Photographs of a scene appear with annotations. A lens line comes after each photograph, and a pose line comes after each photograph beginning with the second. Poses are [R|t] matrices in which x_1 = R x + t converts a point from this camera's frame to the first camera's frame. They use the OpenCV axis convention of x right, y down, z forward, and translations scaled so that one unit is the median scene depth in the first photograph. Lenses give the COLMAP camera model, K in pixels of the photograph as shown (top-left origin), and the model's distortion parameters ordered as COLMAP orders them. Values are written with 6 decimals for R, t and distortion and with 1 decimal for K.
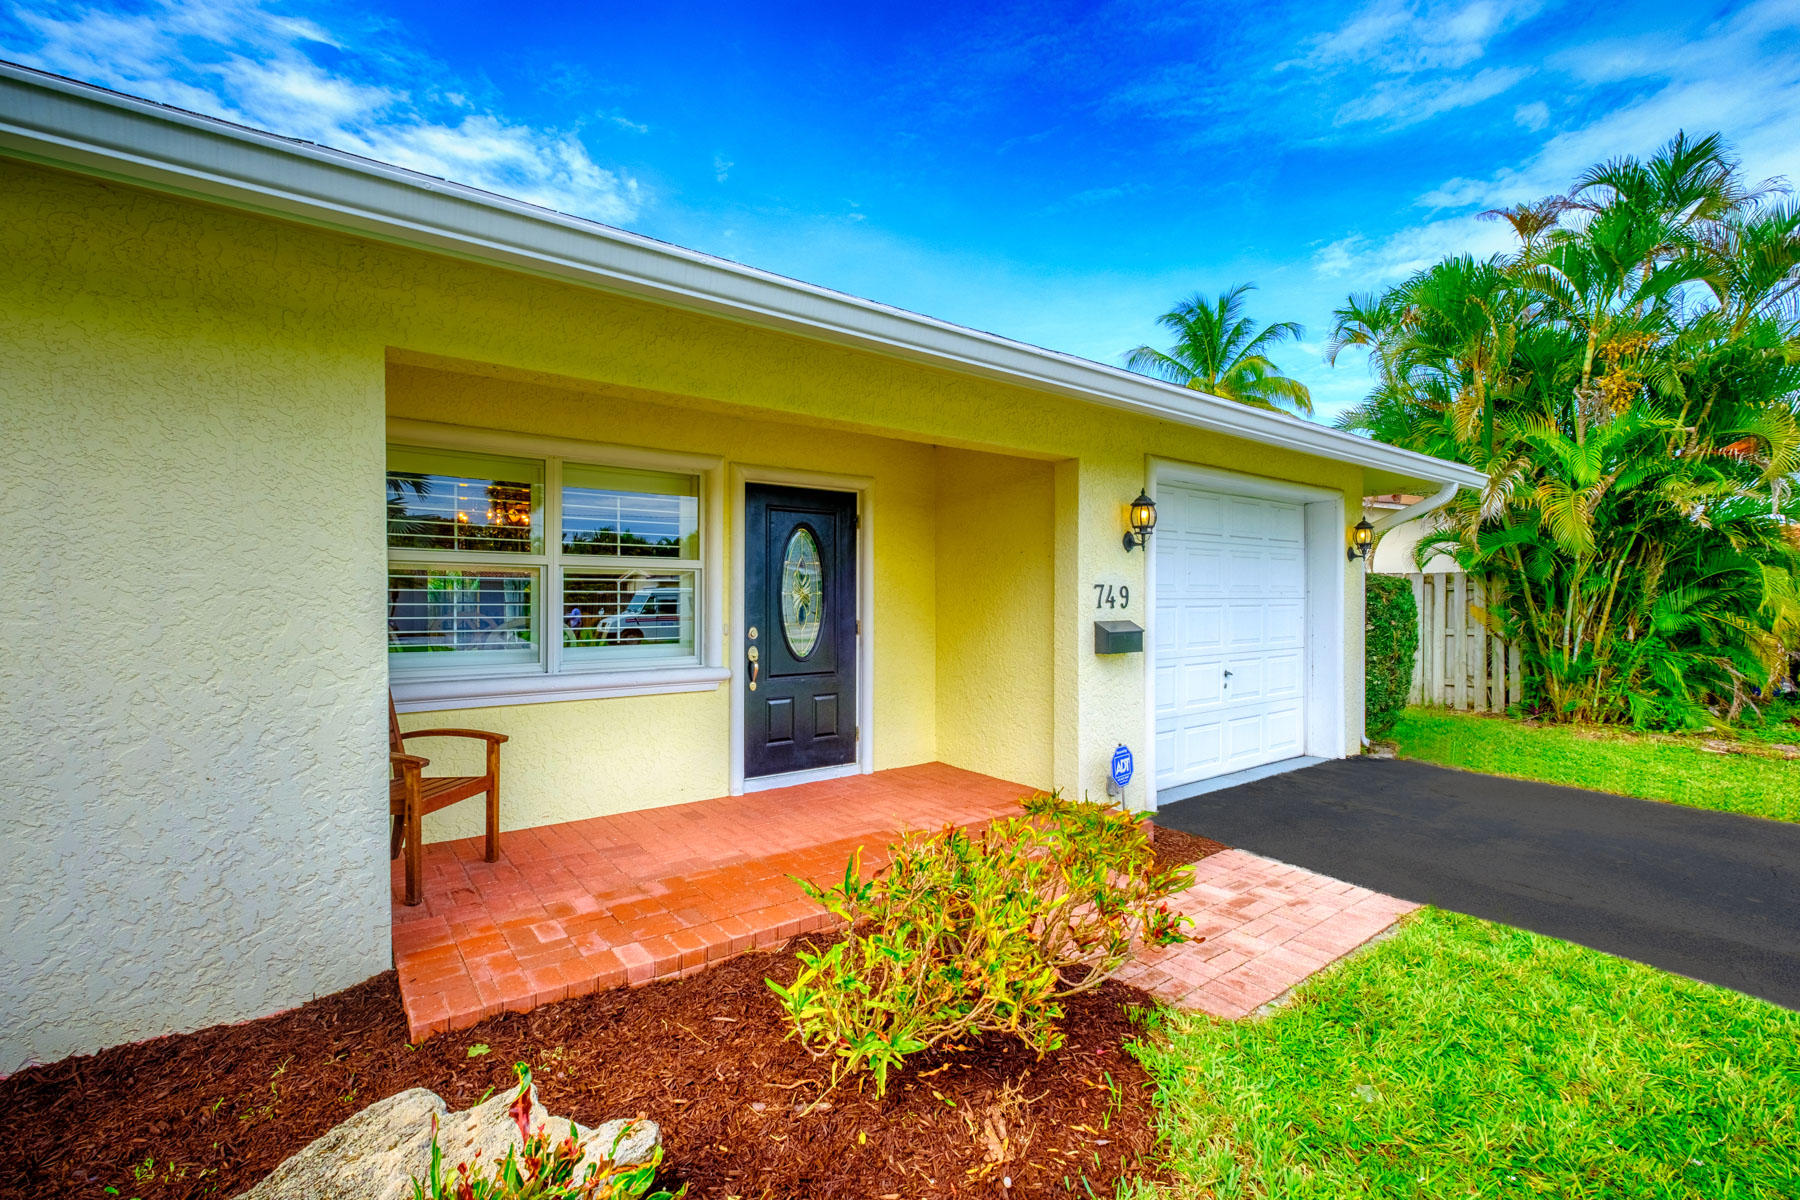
lens RADIAL K [[782.2, 0, 900.0], [0, 782.2, 600.0], [0, 0, 1]] dist [-0.001175, 0.000130]
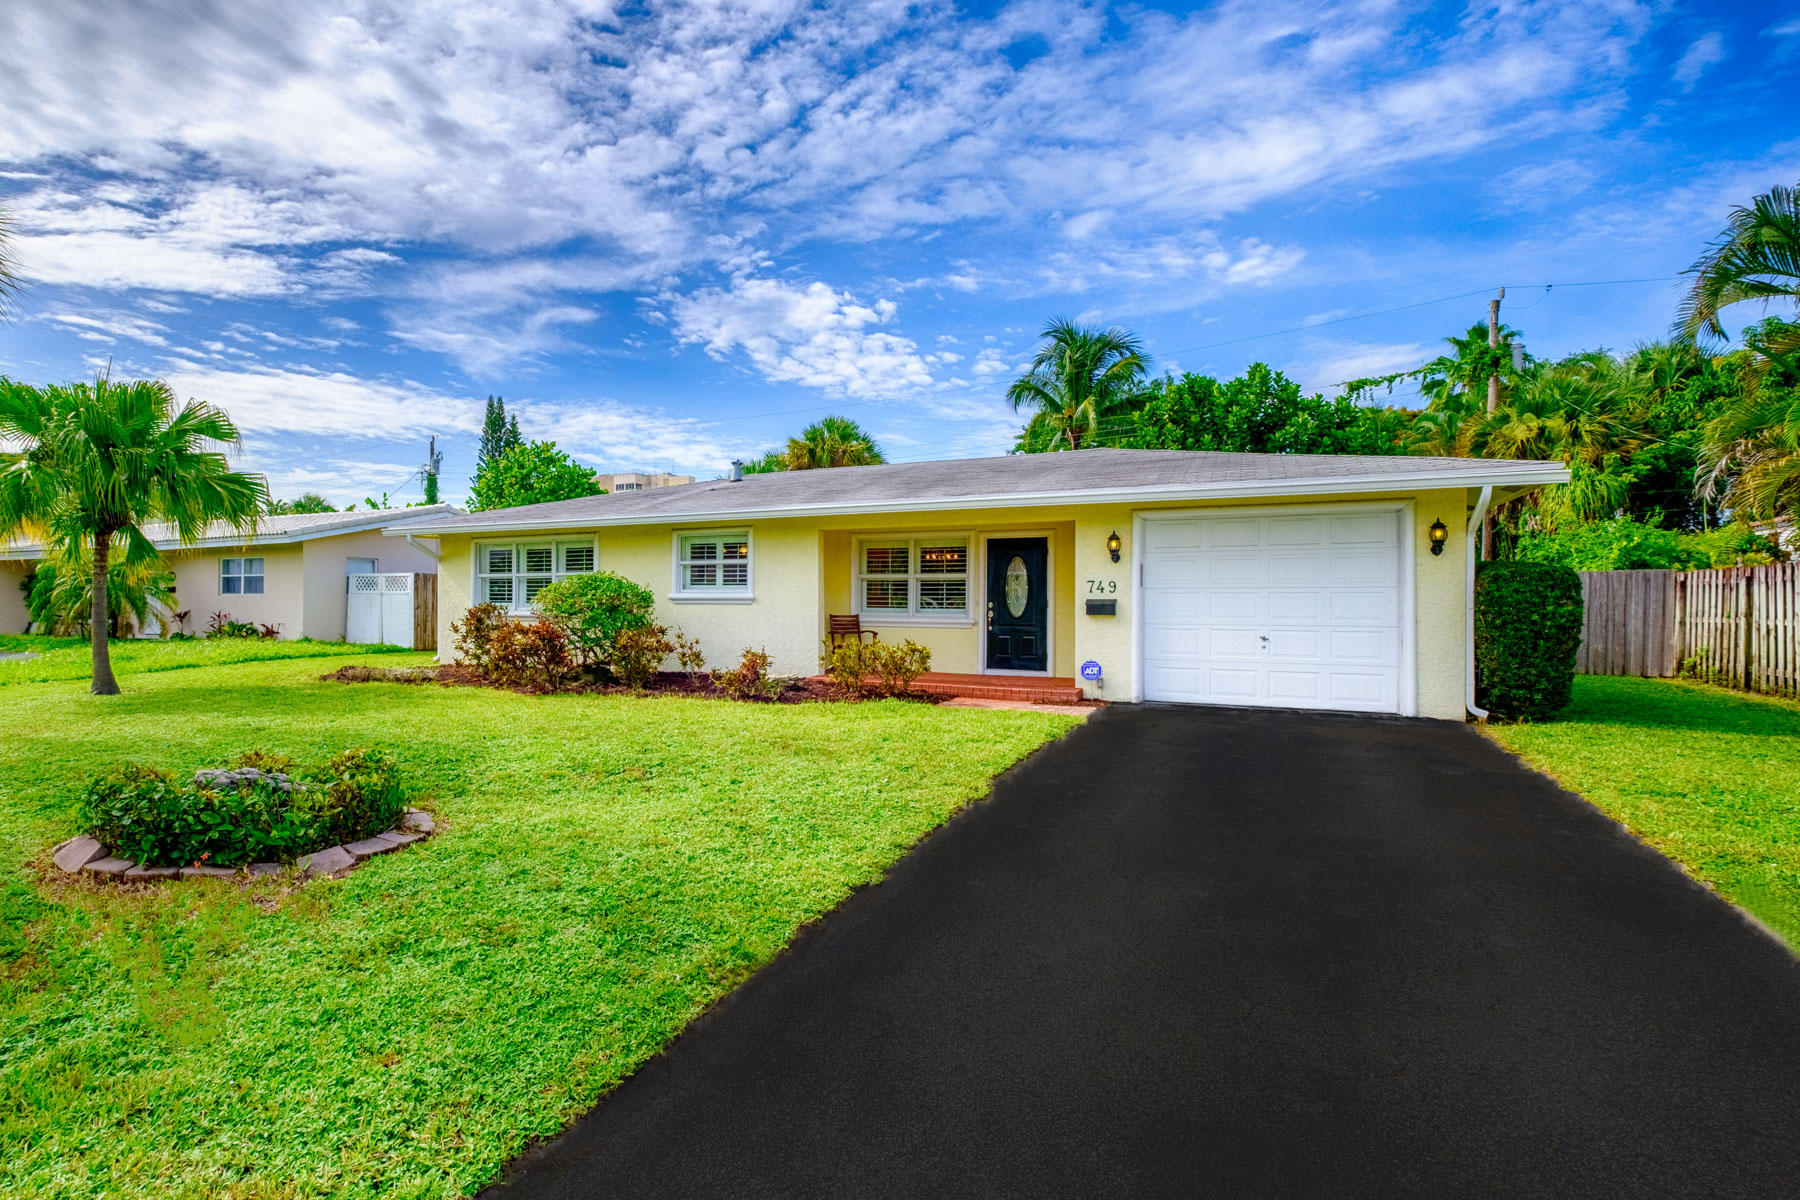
lens RADIAL K [[913.4, 0, 749.7], [0, 913.4, 601.5], [0, 0, 1]] dist [-0.000683, -0.000242]
pose [[0.405500, 0.001480, -0.914094, 1.965861], [-0.007881, 0.999967, -0.001877, 0.043141], [0.914061, 0.007965, 0.405499, -0.717538]]
